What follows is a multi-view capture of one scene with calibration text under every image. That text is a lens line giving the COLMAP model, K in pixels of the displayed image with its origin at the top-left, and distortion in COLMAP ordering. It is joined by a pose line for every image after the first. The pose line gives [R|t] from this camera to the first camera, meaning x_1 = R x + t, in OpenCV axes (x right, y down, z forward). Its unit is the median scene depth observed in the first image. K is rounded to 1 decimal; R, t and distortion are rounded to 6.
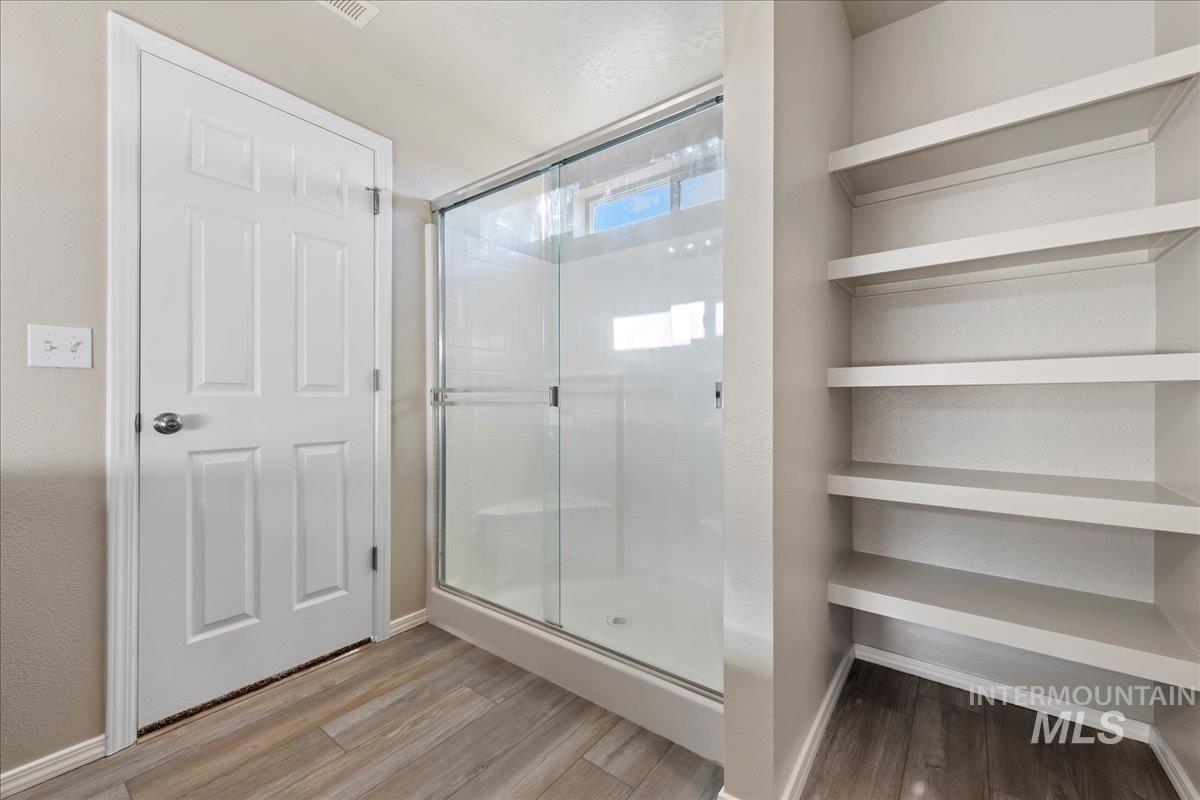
lens RADIAL K [[474.2, 0, 600.7], [0, 474.2, 397.5], [0, 0, 1]] dist [-0.000625, -0.000070]
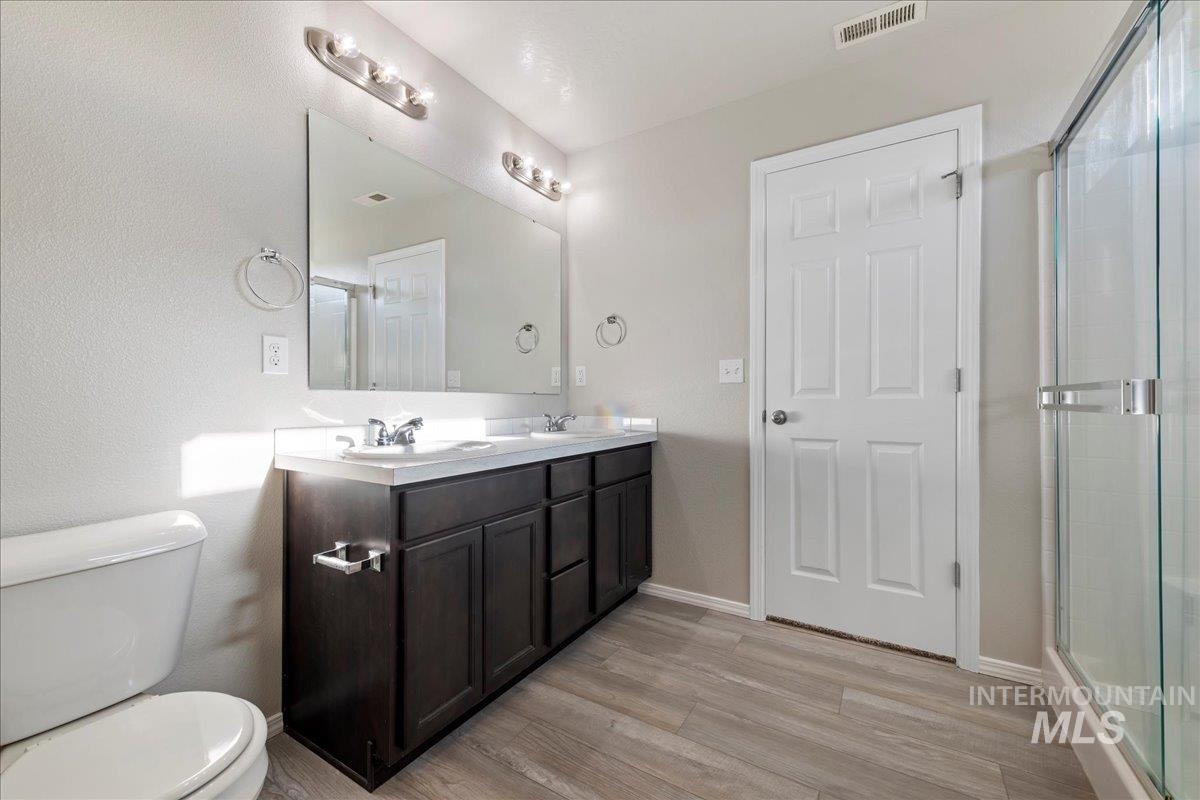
lens RADIAL K [[474.2, 0, 600.7], [0, 474.2, 397.5], [0, 0, 1]] dist [-0.000625, -0.000070]
pose [[0.095746, -0.006645, -0.995384, 0.450352], [0.004125, 0.999972, -0.006279, -0.000095], [0.995397, -0.003505, 0.095771, 0.276002]]
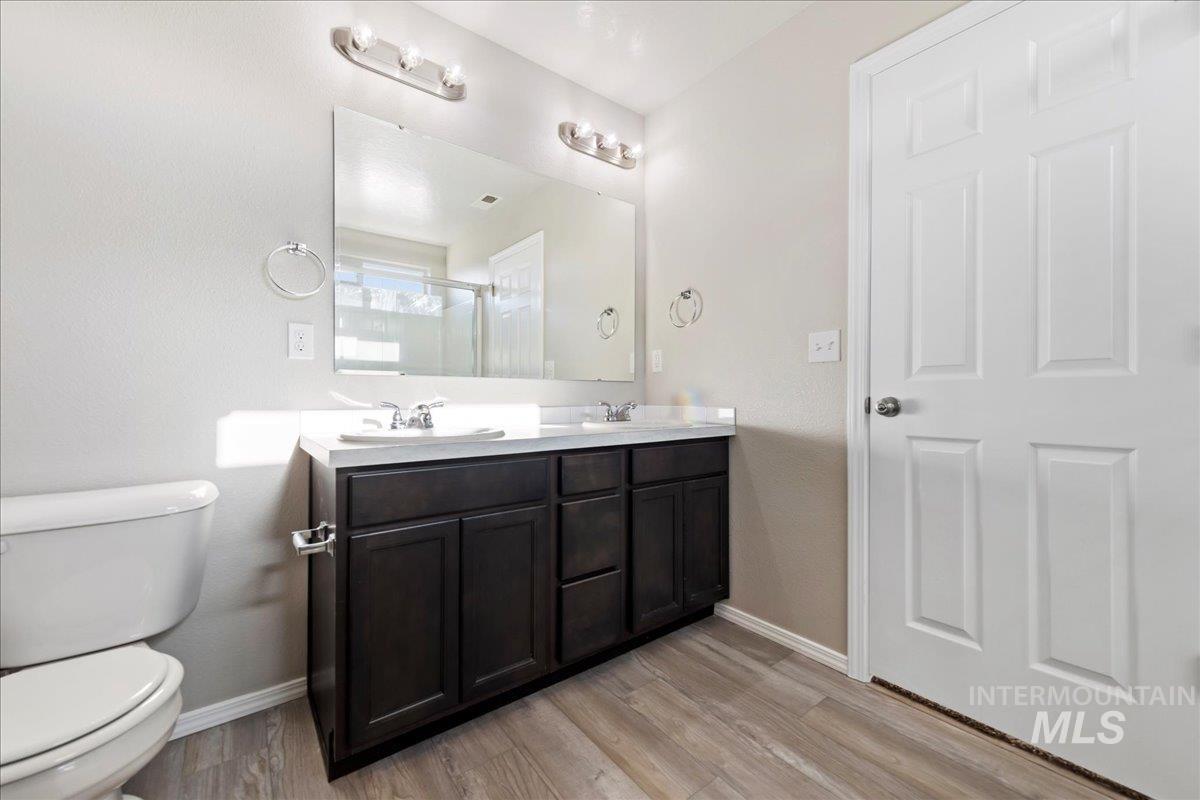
lens RADIAL K [[471.5, 0, 600.8], [0, 471.5, 395.4], [0, 0, 1]] dist [0.001242, -0.000392]
pose [[-0.262728, -0.003457, -0.964864, 0.255295], [0.003775, 0.999982, -0.004611, 0.028151], [0.964862, -0.004854, -0.262711, 0.587833]]
